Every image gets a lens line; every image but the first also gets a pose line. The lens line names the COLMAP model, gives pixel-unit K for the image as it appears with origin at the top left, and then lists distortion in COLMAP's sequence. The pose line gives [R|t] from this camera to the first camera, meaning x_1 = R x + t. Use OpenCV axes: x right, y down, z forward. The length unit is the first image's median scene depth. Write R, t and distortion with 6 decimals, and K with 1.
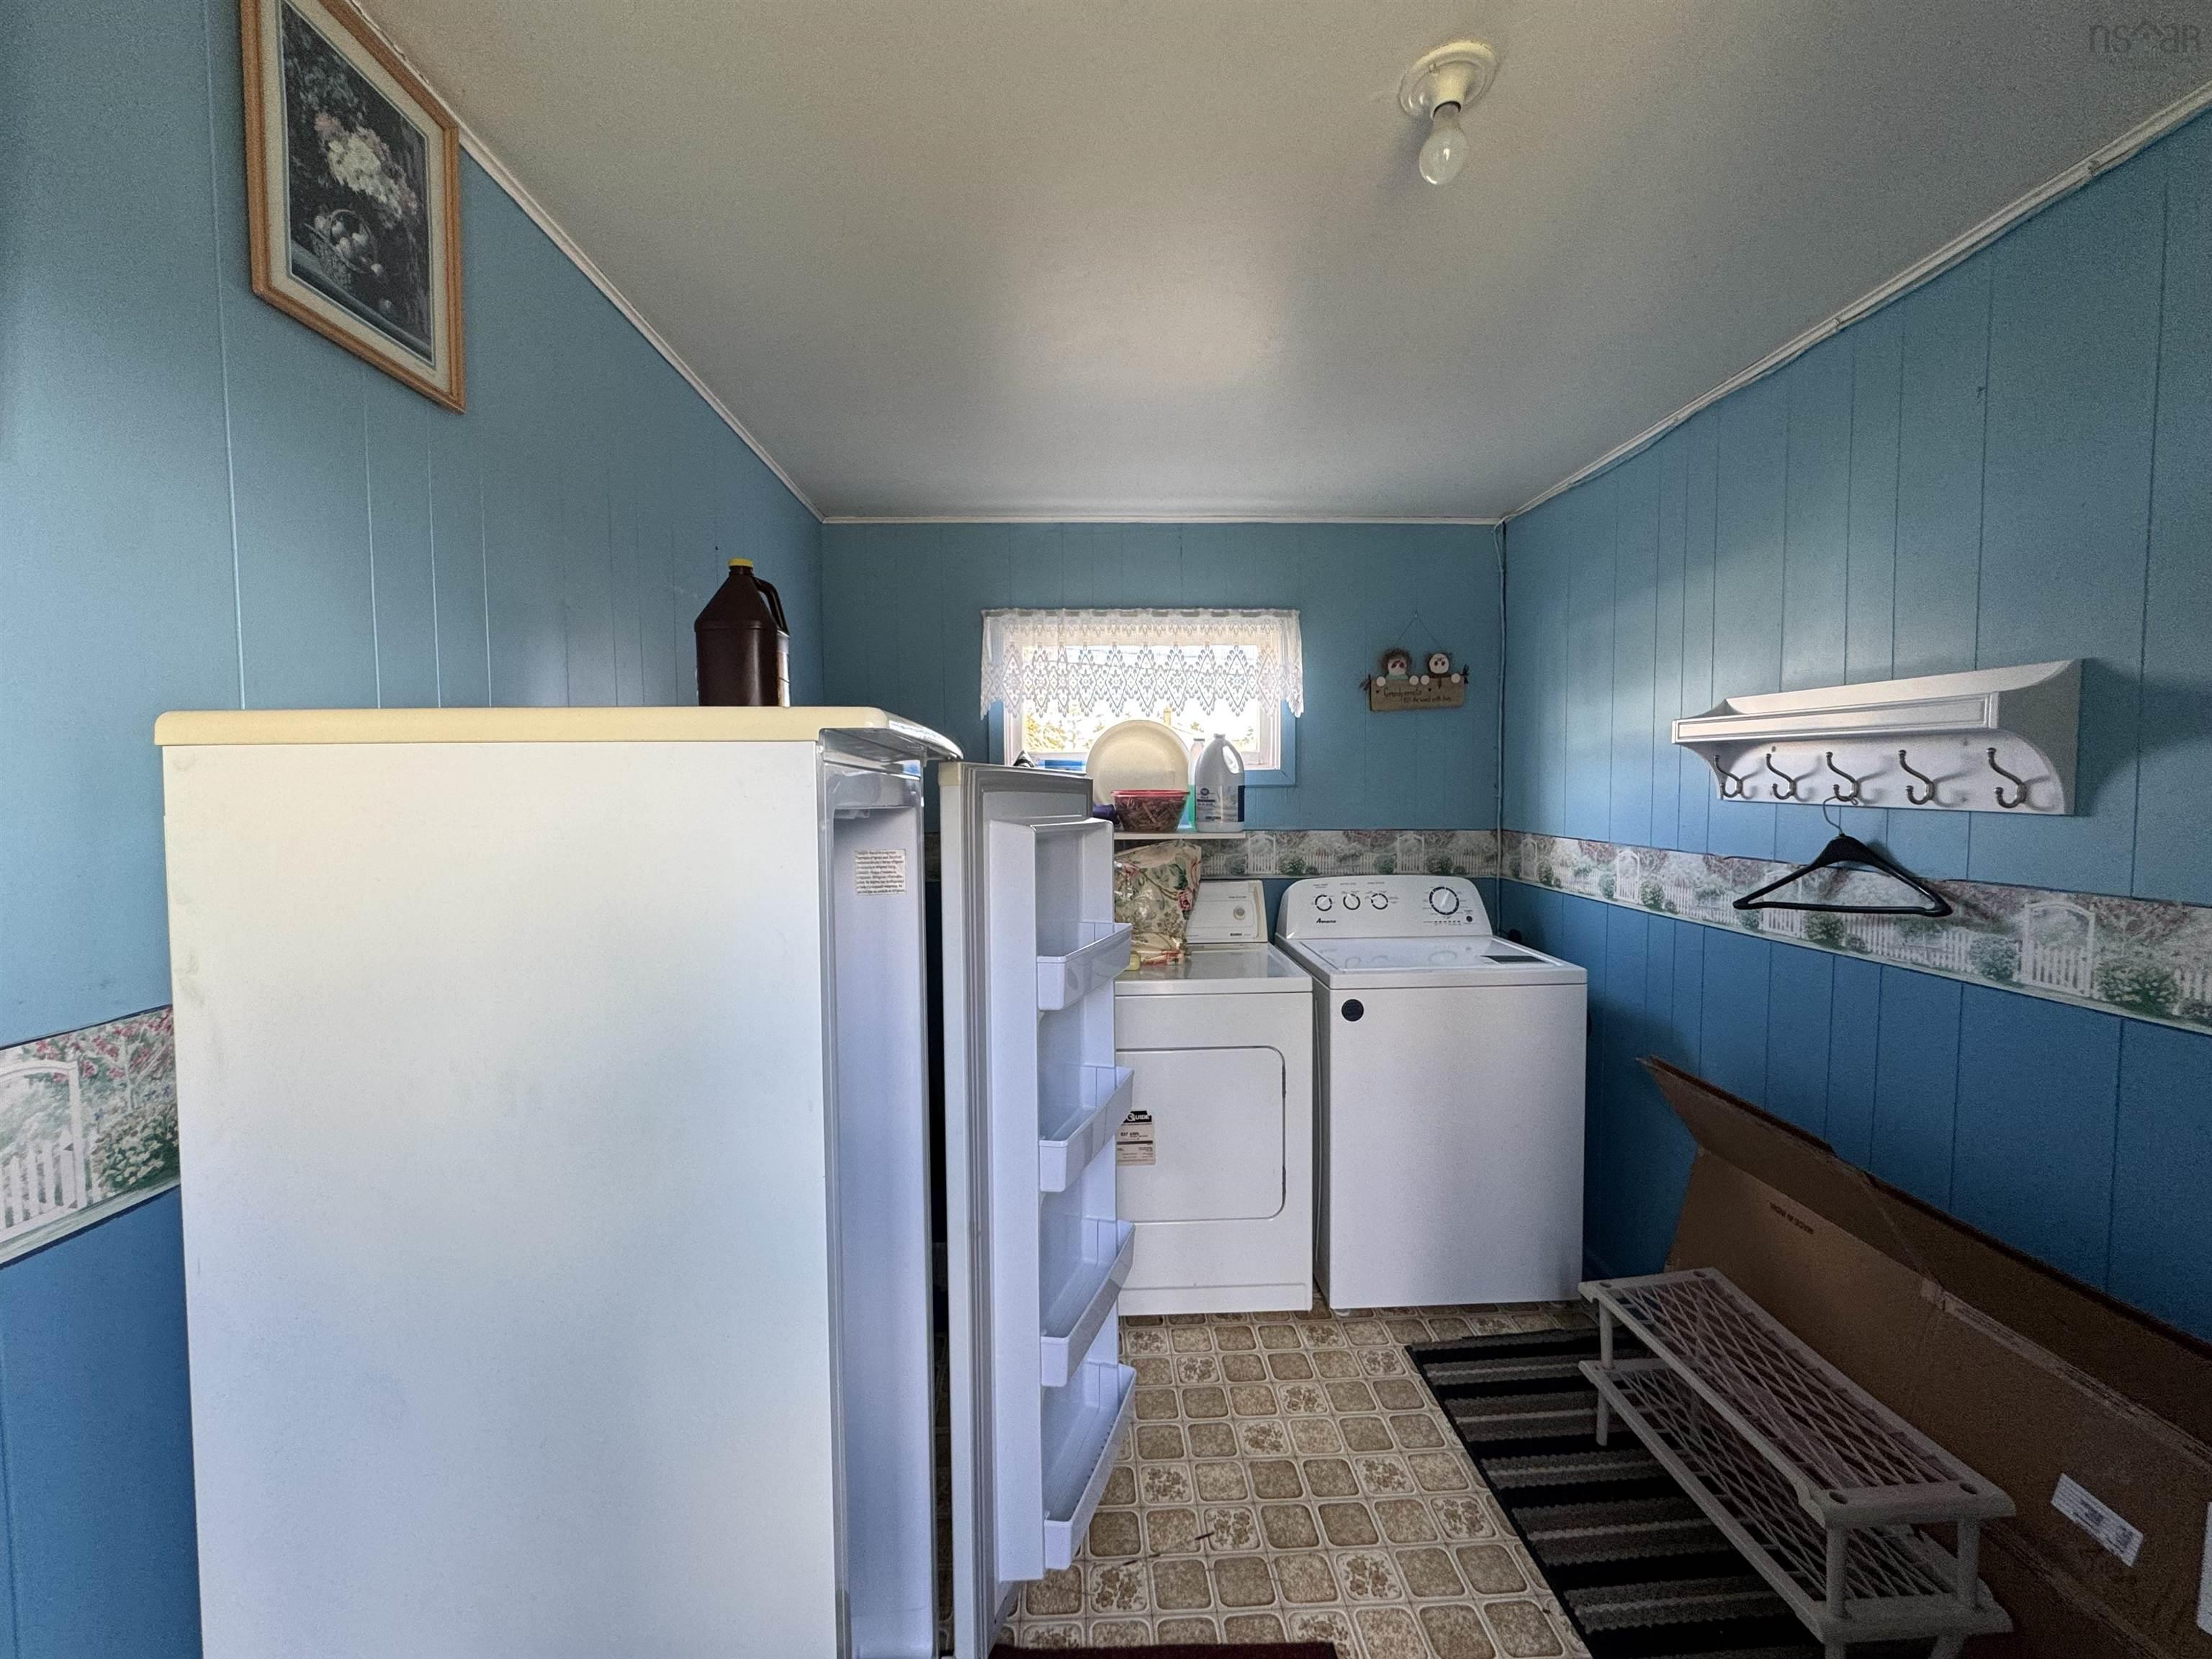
lens RADIAL K [[886.5, 0, 1108.1], [0, 886.5, 826.8], [0, 0, 1]] dist [-0.004336, -0.000868]
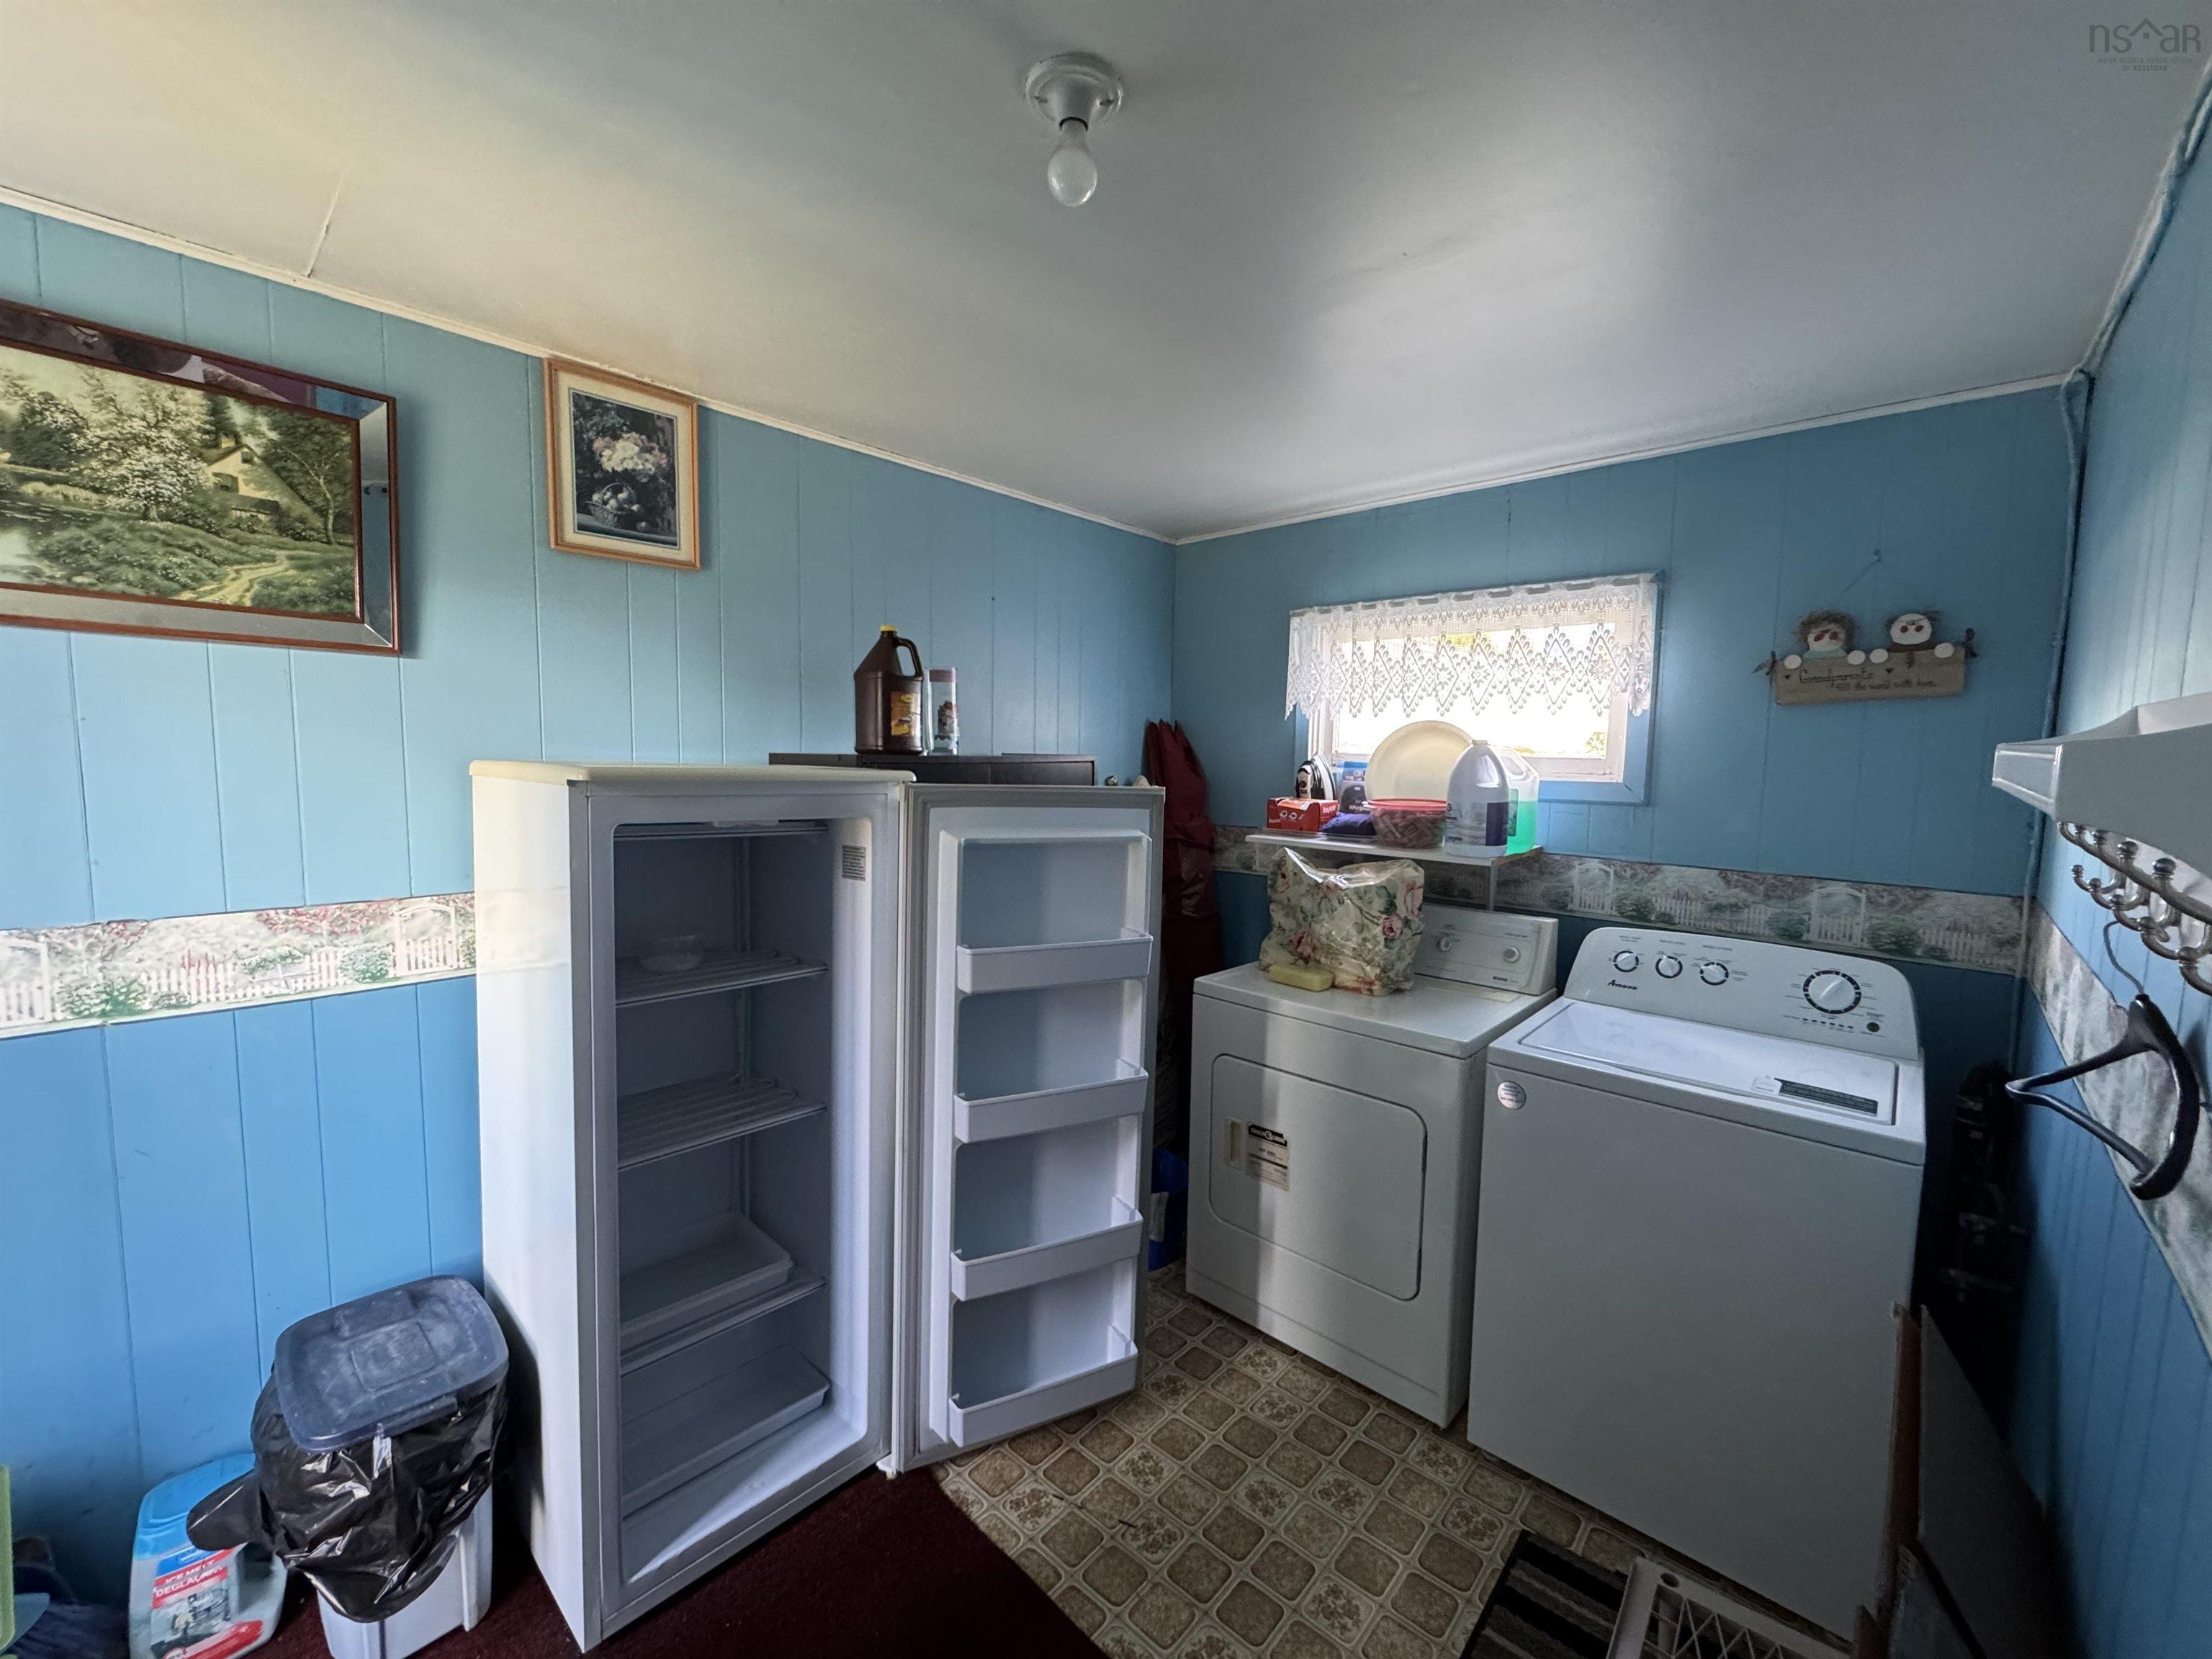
lens RADIAL K [[886.5, 0, 1103.4], [0, 886.5, 826.8], [0, 0, 1]] dist [-0.004336, -0.000868]
pose [[0.706988, 0.080768, -0.702599, 0.508860], [-0.056101, 0.996732, 0.058129, -0.055089], [0.704997, -0.001680, 0.709208, 0.158499]]
